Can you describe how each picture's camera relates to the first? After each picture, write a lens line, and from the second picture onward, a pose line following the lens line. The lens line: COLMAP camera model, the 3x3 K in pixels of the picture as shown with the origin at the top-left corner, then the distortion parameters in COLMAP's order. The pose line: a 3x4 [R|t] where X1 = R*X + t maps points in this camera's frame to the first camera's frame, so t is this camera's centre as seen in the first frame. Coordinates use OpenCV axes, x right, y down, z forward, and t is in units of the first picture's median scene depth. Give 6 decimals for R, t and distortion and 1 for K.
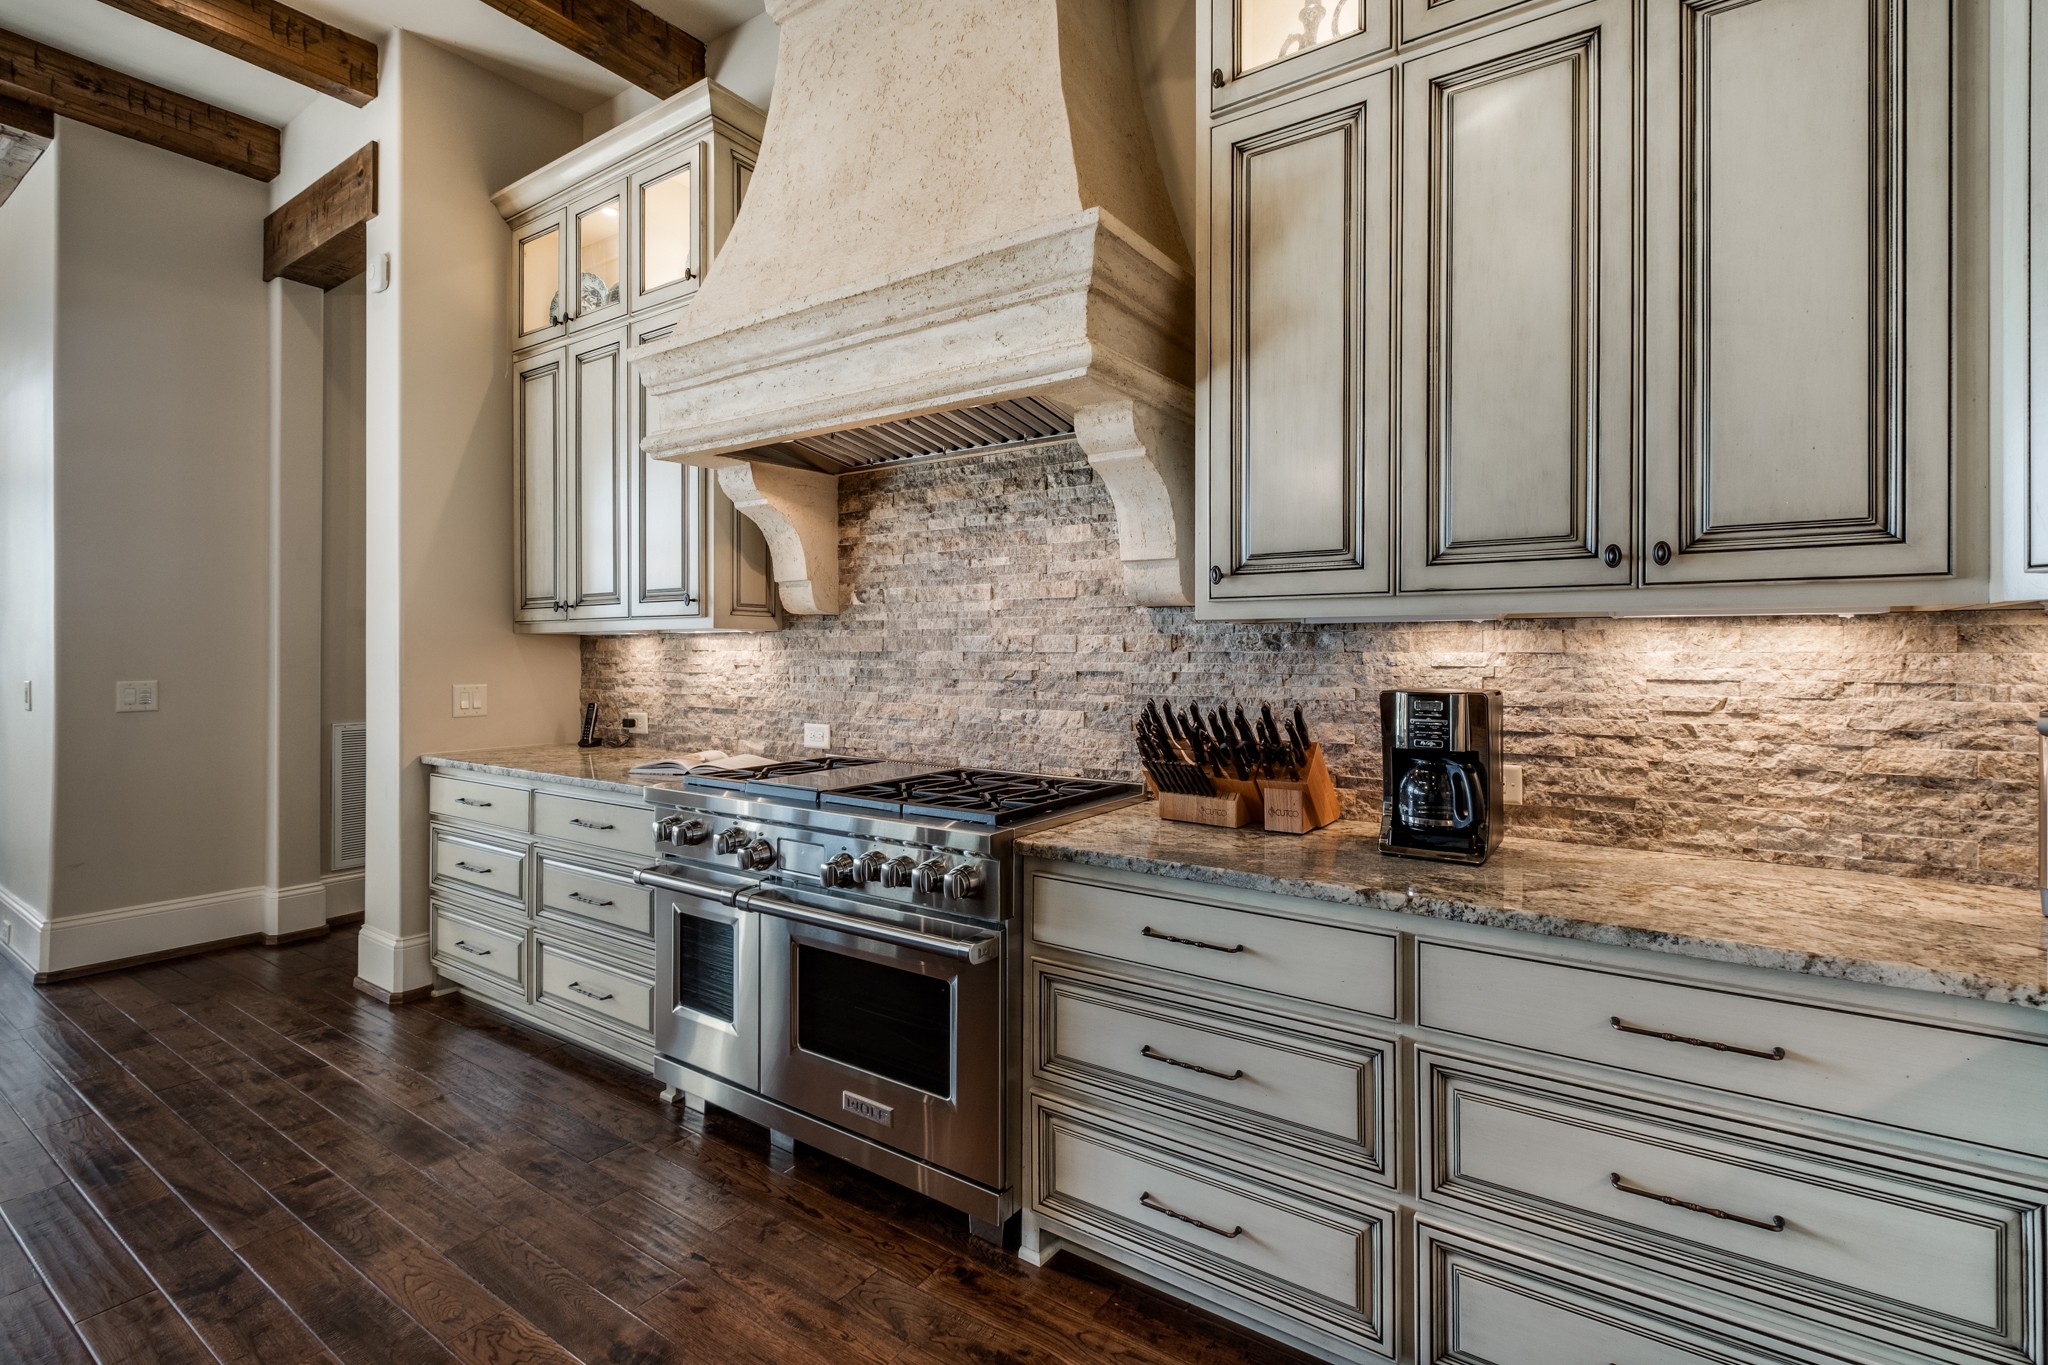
lens RADIAL K [[921.9, 0, 1048.6], [0, 921.9, 651.9], [0, 0, 1]] dist [-0.000195, -0.001193]
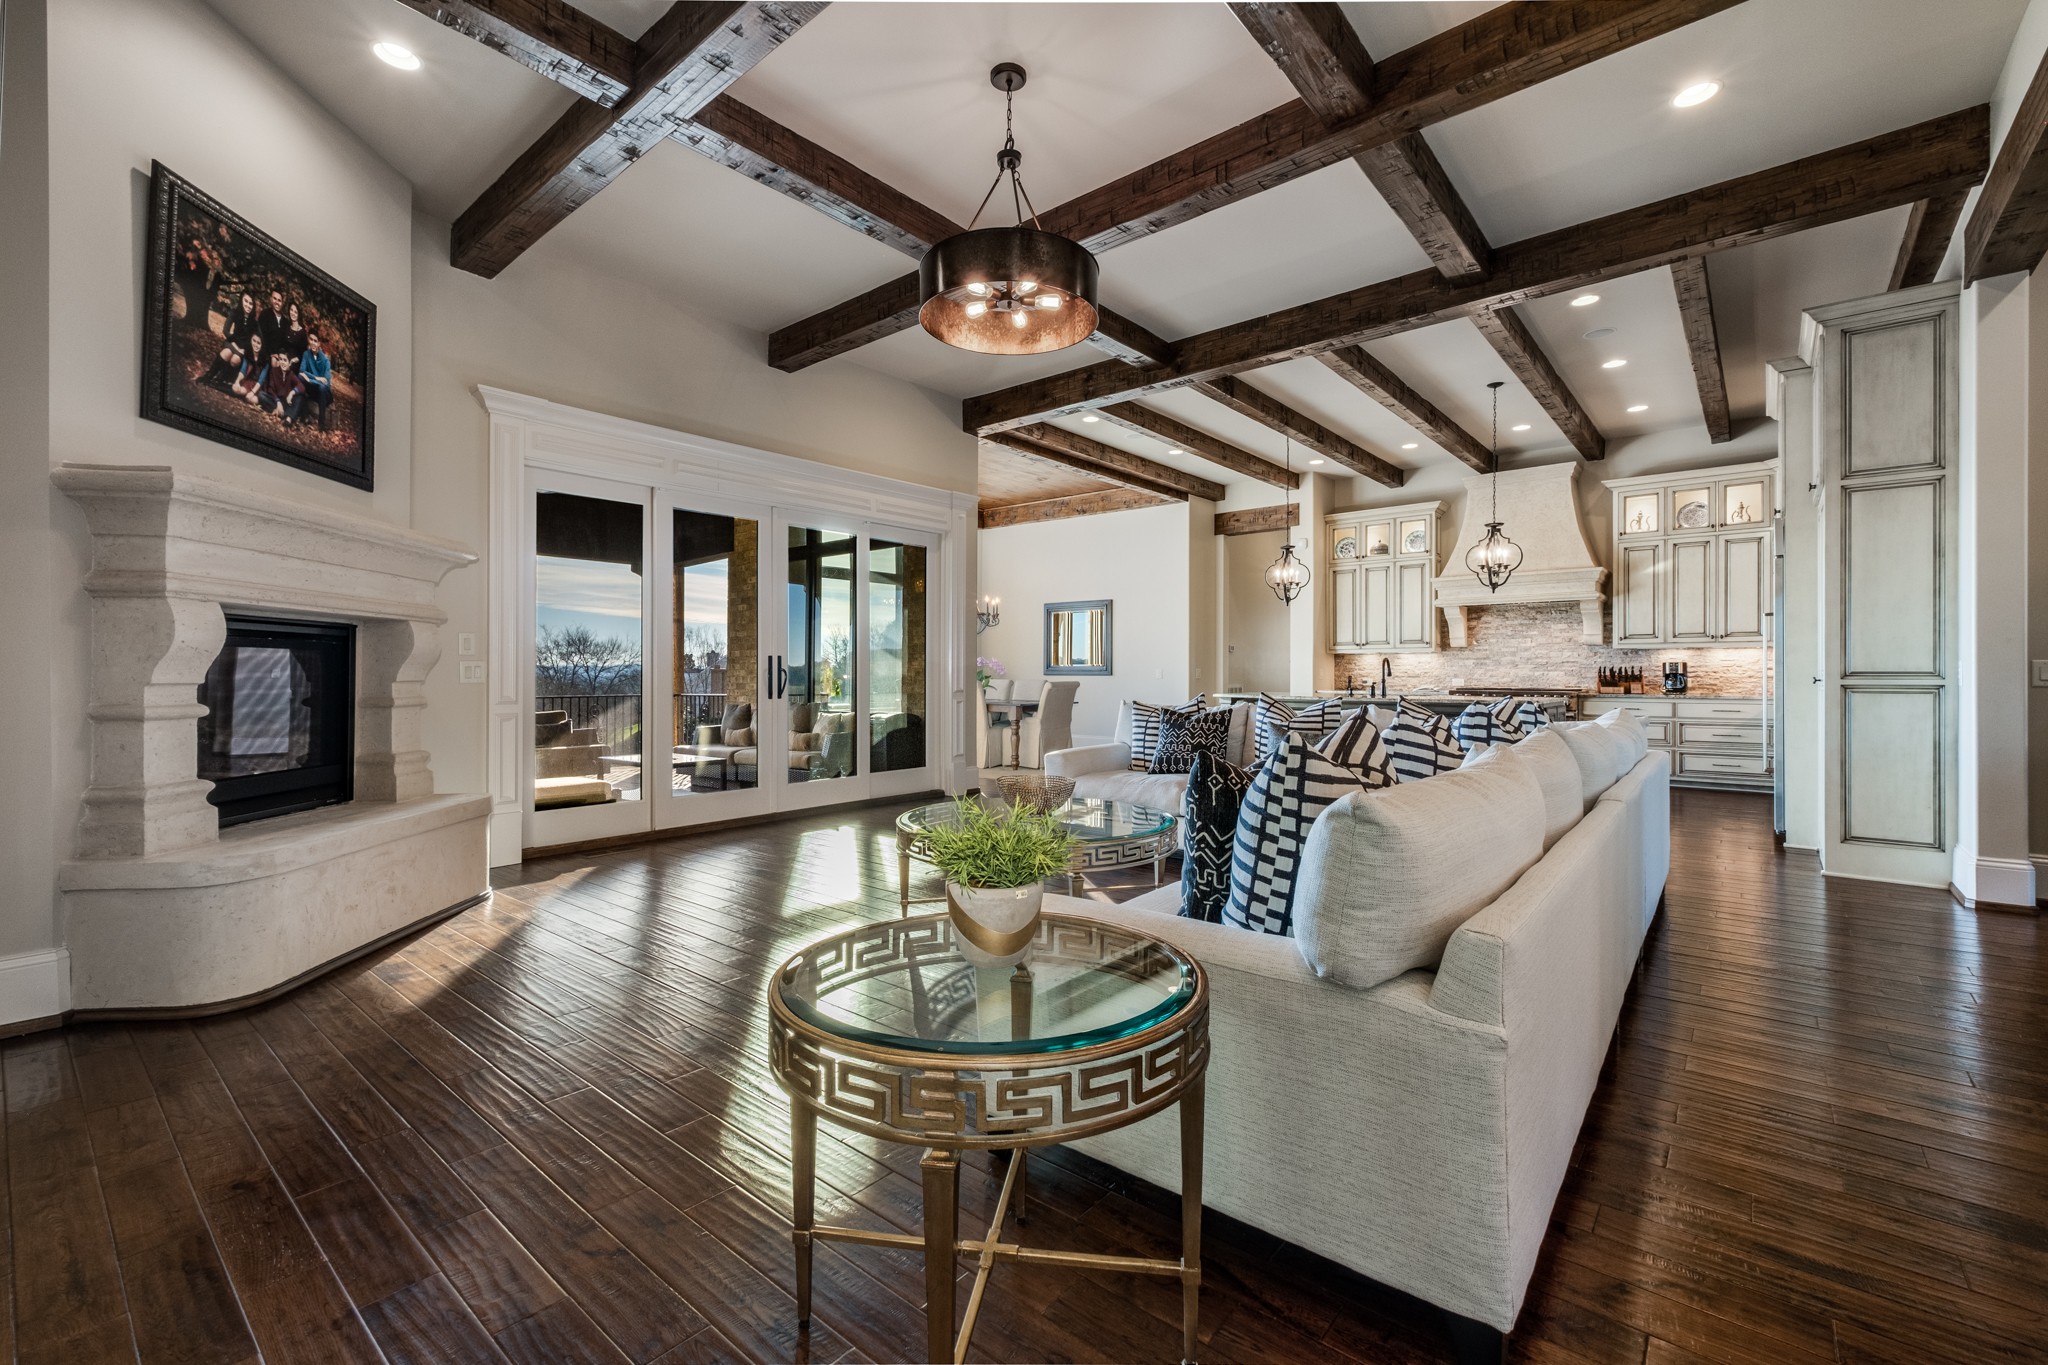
lens RADIAL K [[879.8, 0, 1016.1], [0, 879.8, 679.4], [0, 0, 1]] dist [0.010630, -0.001333]
pose [[0.993702, -0.001868, -0.112035, -1.721959], [0.002465, 0.999983, 0.005195, 0.066505], [0.112024, -0.005439, 0.993691, -2.775603]]
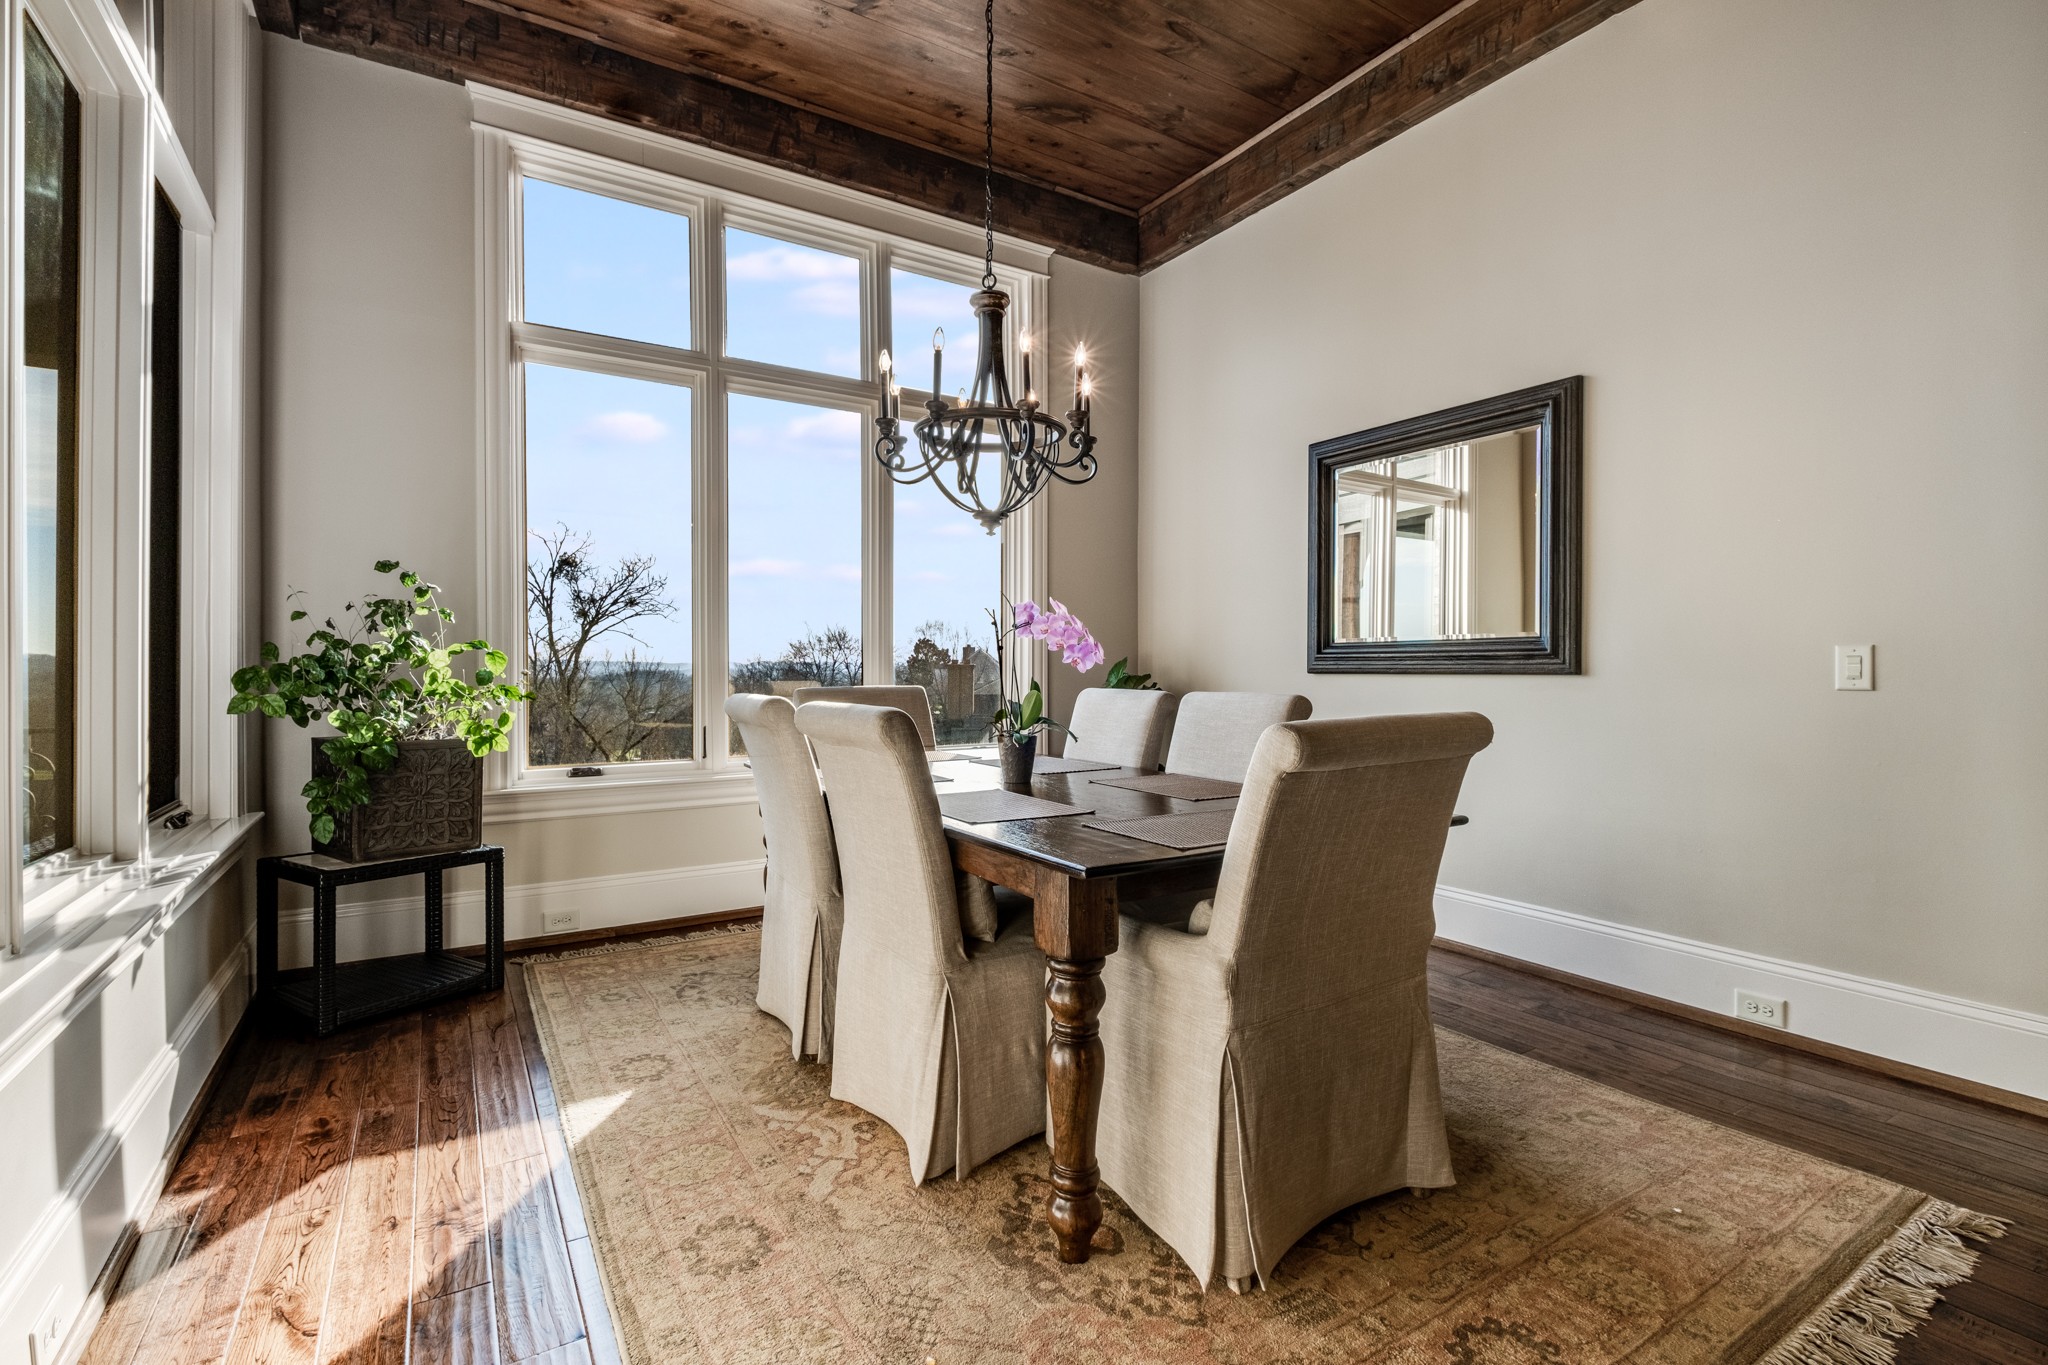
lens RADIAL K [[921.9, 0, 1014.4], [0, 921.9, 684.4], [0, 0, 1]] dist [-0.000195, -0.001193]
pose [[0.912384, 0.004081, -0.409316, -1.909523], [0.001692, 0.999904, 0.013741, 0.067115], [0.409333, -0.013230, 0.912289, 0.192378]]
